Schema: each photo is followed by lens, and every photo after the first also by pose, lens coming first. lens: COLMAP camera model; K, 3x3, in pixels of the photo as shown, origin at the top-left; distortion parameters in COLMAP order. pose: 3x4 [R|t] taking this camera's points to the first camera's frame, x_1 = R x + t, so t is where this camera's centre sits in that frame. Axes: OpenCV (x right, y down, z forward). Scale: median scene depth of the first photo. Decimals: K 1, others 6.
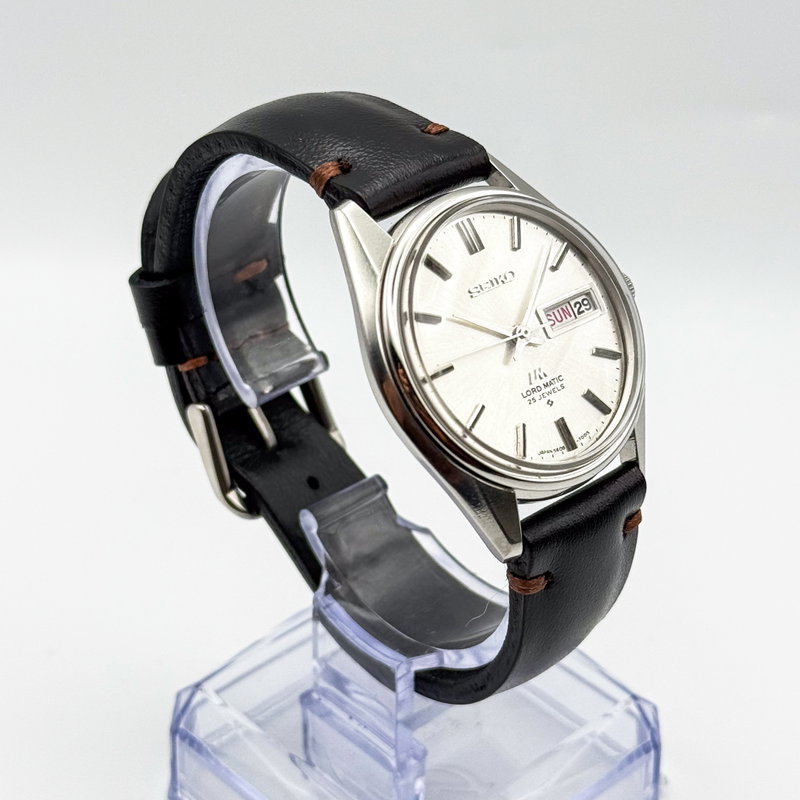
lens RADIAL K [[2131.6, 0, 399.5], [0, 2131.6, 424.8], [0, 0, 1]] dist [0.067814, 0.000190]
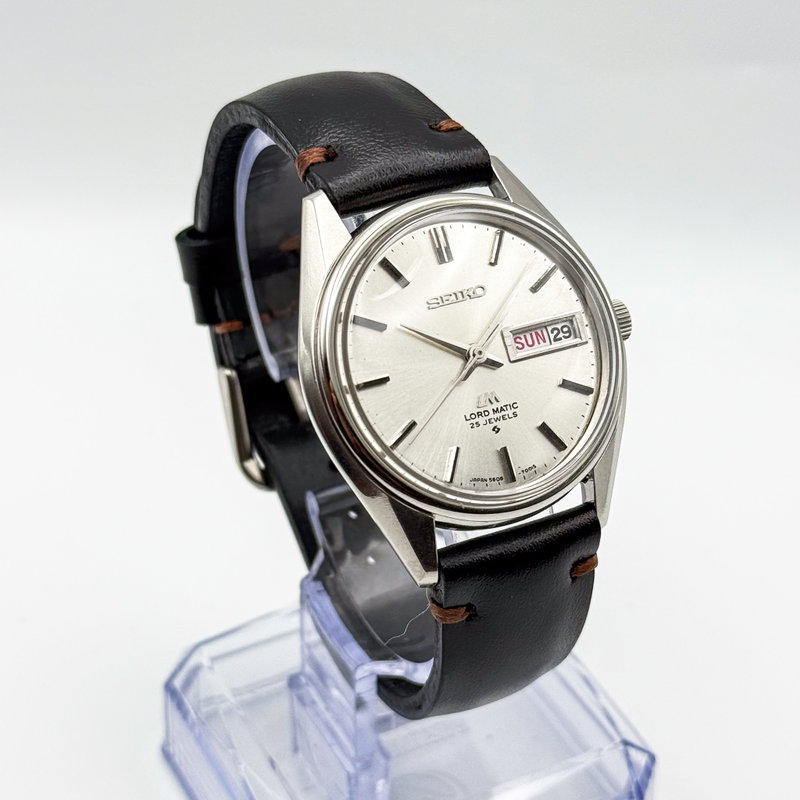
lens RADIAL K [[2131.6, 0, 399.5], [0, 2131.6, 424.8], [0, 0, 1]] dist [0.067814, 0.000190]
pose [[0.964011, 0.157775, -0.213987, 0.226312], [-0.149955, 0.987303, 0.052401, -0.054444], [0.219538, -0.018427, 0.975430, 0.060940]]
